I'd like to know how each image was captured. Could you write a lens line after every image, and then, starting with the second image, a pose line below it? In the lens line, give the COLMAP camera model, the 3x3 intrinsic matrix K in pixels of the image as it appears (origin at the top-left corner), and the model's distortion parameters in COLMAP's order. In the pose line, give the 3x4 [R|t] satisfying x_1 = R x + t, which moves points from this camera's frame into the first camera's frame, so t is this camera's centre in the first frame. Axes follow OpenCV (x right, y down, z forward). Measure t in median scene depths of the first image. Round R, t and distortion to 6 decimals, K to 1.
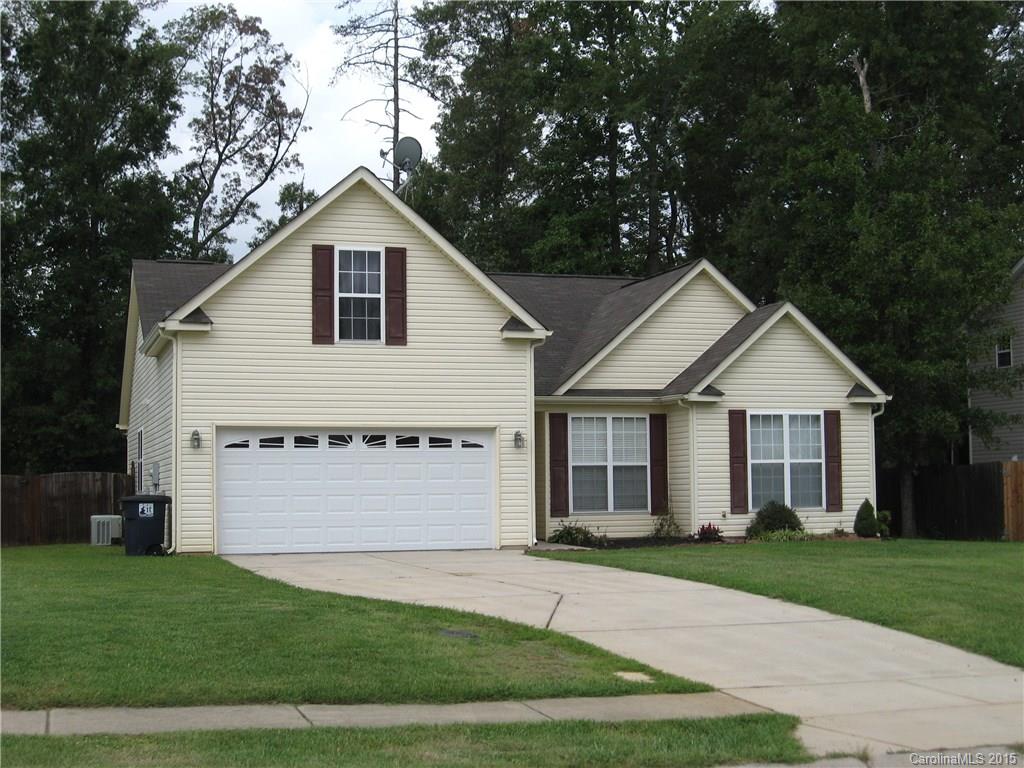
lens RADIAL K [[1454.8, 0, 512.2], [0, 1454.8, 439.7], [0, 0, 1]] dist [-0.133680, 0.026063]
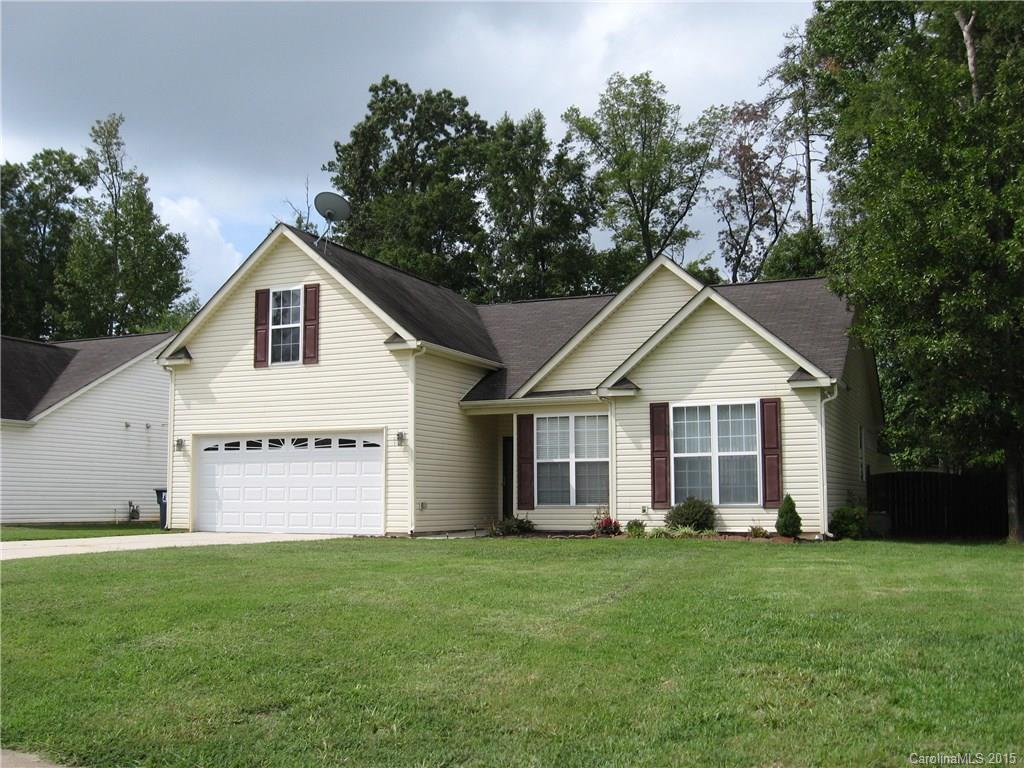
lens RADIAL K [[1079.2, 0, 512.1], [0, 1079.2, 407.7], [0, 0, 1]] dist [-0.118682, 0.012252]
pose [[0.743975, -0.047849, -0.666492, 0.568679], [0.017824, 0.998499, -0.051789, 0.018682], [0.667969, 0.026650, 0.743711, 0.393080]]
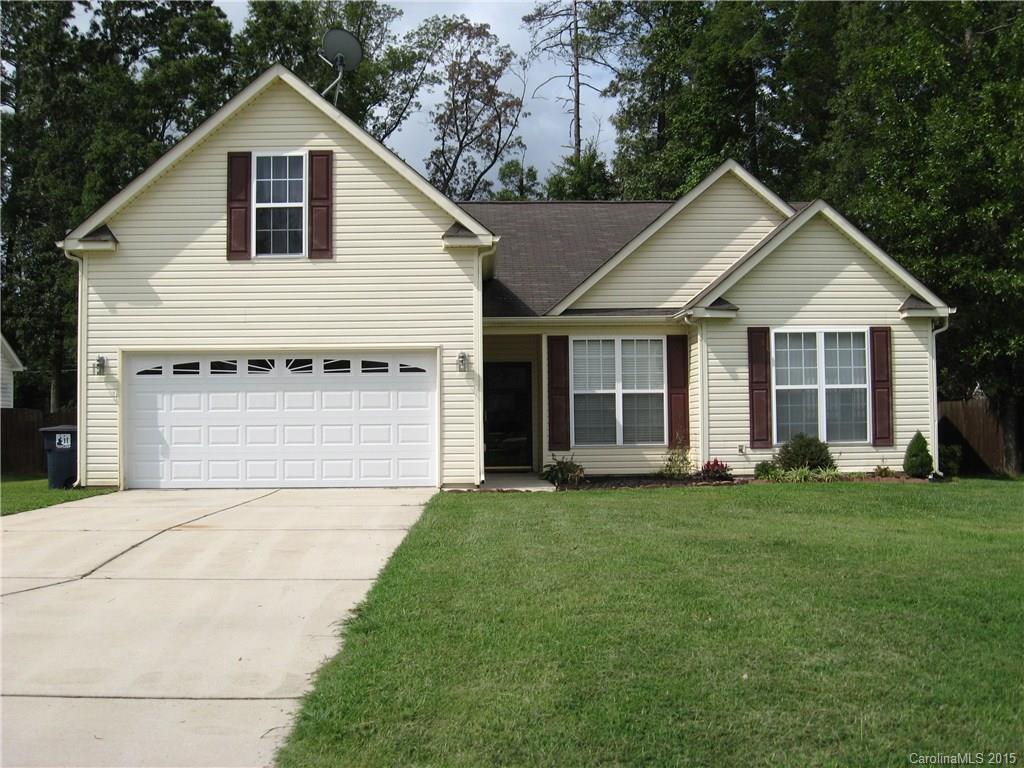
lens RADIAL K [[1079.2, 0, 512.1], [0, 1079.2, 407.7], [0, 0, 1]] dist [-0.118682, 0.012252]
pose [[0.959571, -0.004152, -0.281436, 0.194449], [0.009410, 0.999805, 0.017336, 0.014730], [0.281309, -0.019284, 0.959423, 0.349449]]
